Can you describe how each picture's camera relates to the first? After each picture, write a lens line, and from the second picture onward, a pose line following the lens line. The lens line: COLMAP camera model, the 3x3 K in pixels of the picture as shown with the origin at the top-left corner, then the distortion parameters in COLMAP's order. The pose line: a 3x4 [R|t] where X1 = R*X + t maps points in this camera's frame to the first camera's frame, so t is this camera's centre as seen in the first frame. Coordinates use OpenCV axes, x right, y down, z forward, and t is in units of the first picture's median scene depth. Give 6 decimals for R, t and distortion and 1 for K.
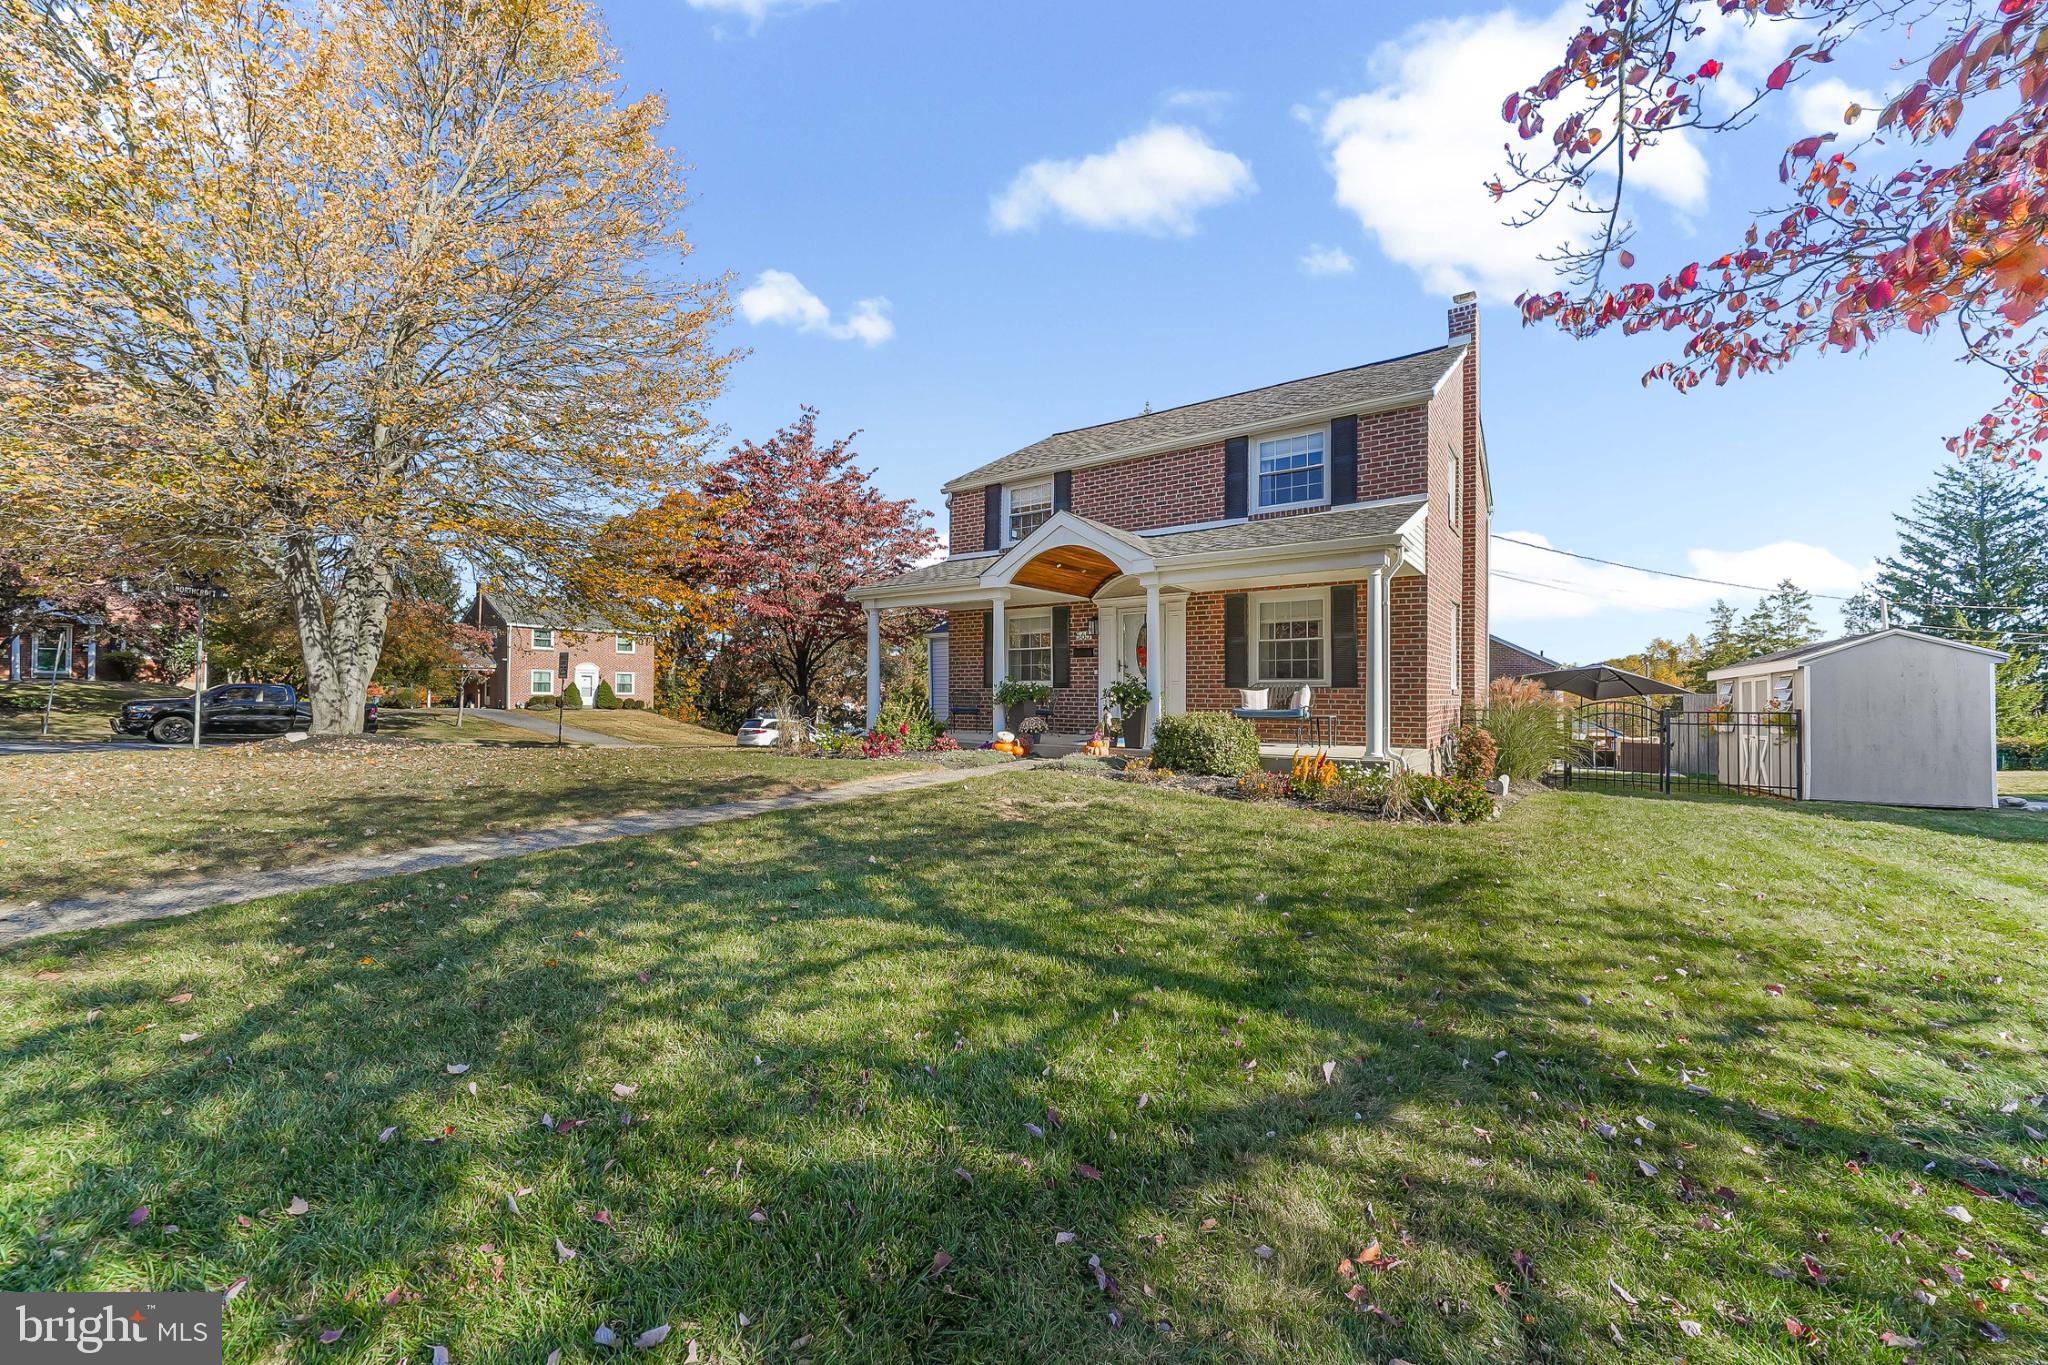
lens RADIAL K [[771.2, 0, 1032.1], [0, 771.2, 682.3], [0, 0, 1]] dist [-0.004879, 0.001168]
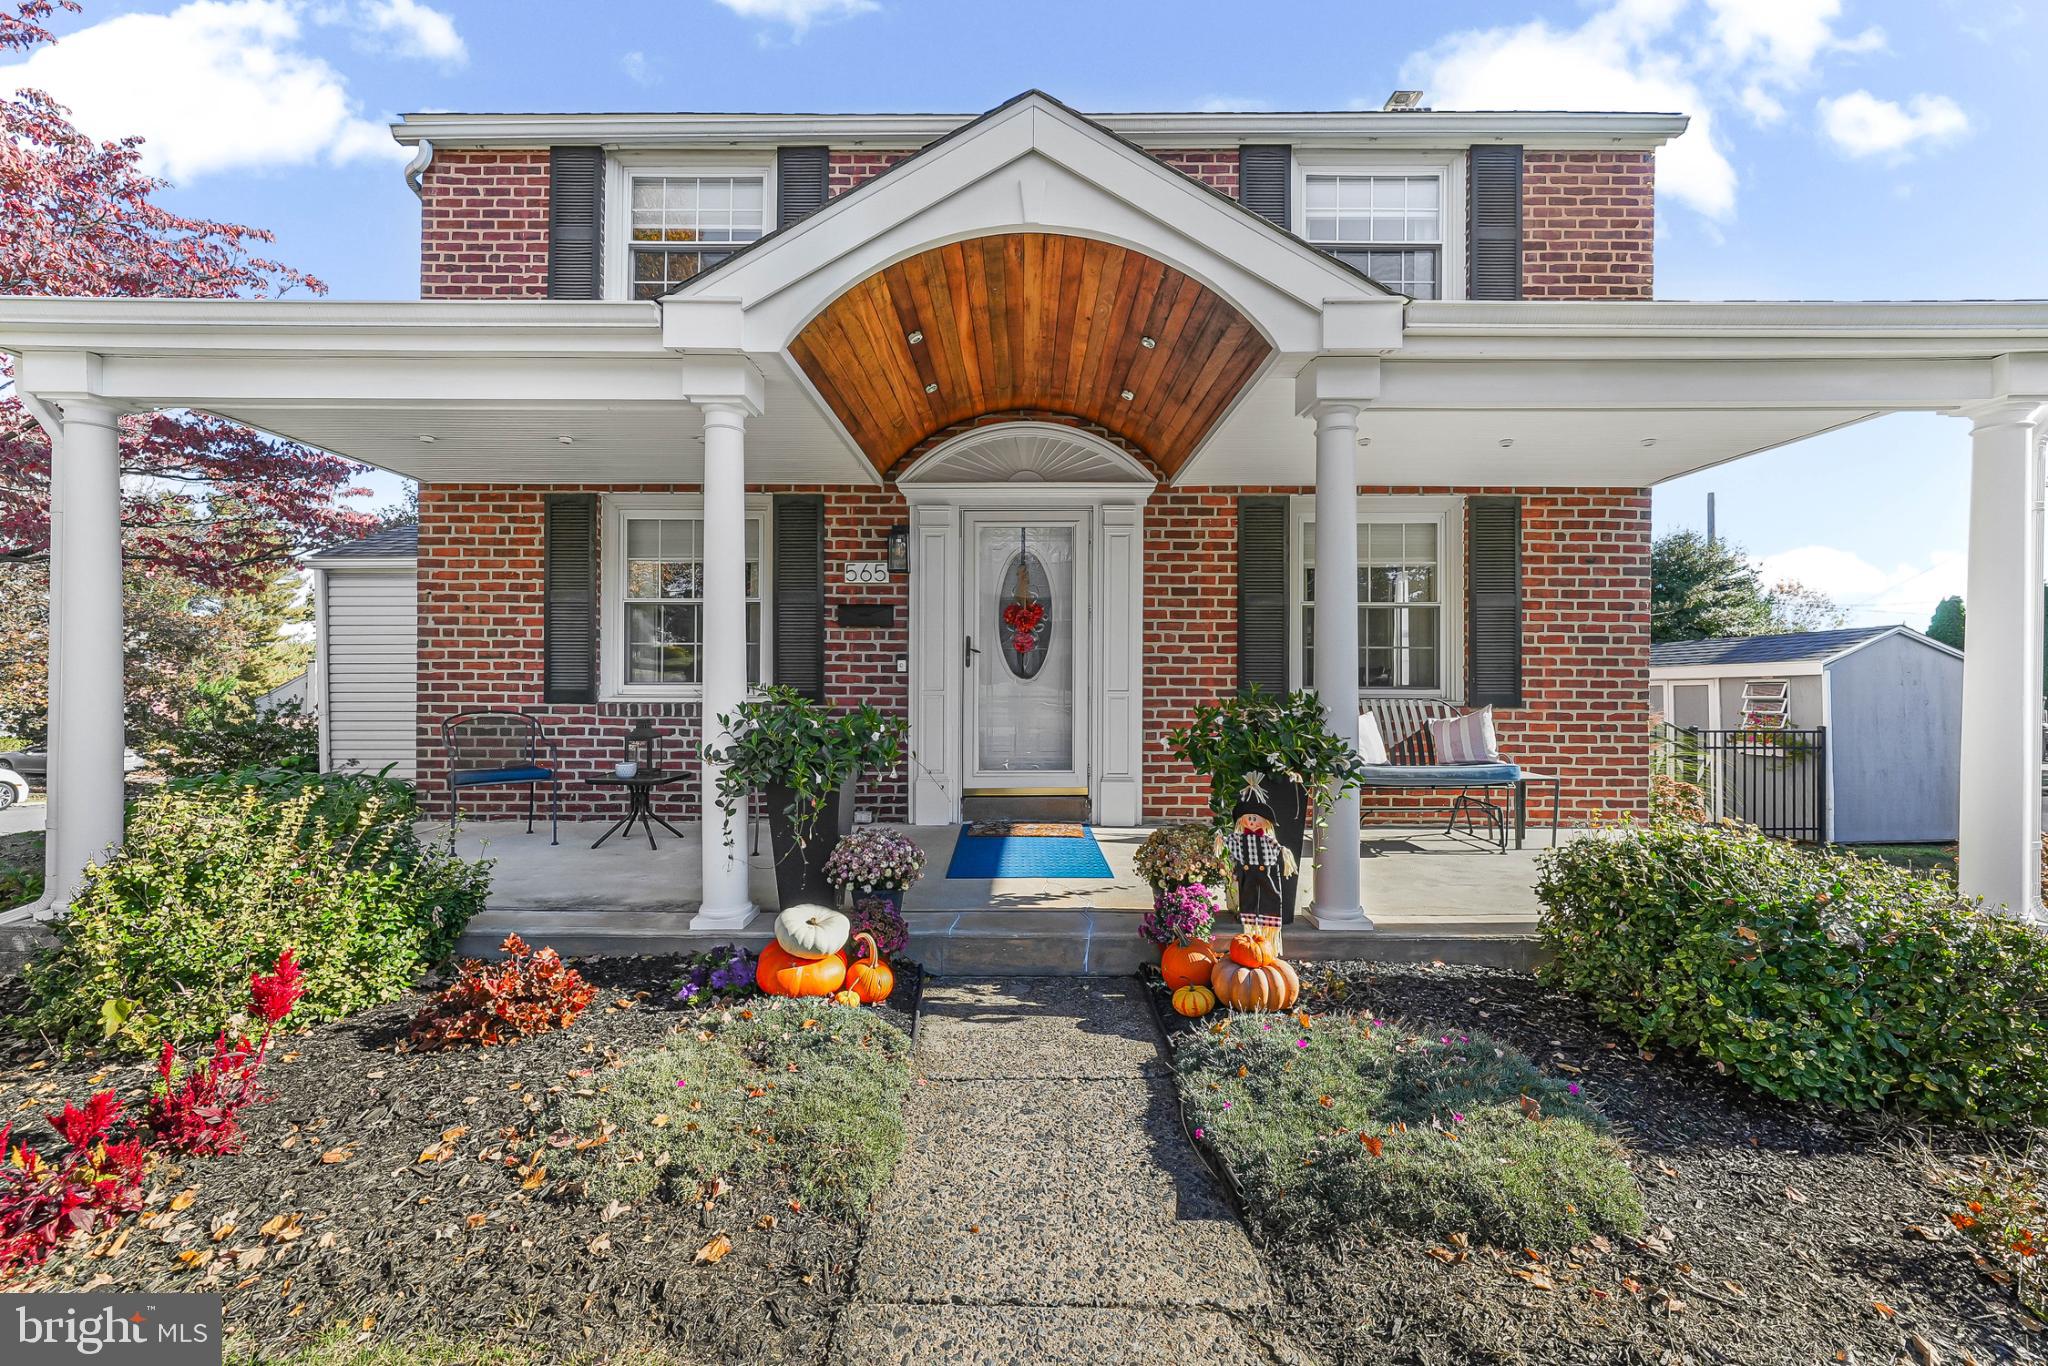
lens RADIAL K [[815.8, 0, 1001.9], [0, 815.8, 672.1], [0, 0, 1]] dist [-0.003801, 0.000465]
pose [[0.823805, 0.006325, 0.566838, -0.112220], [-0.008981, 0.999958, 0.001895, -0.011385], [-0.566802, -0.006652, 0.823827, 0.620744]]
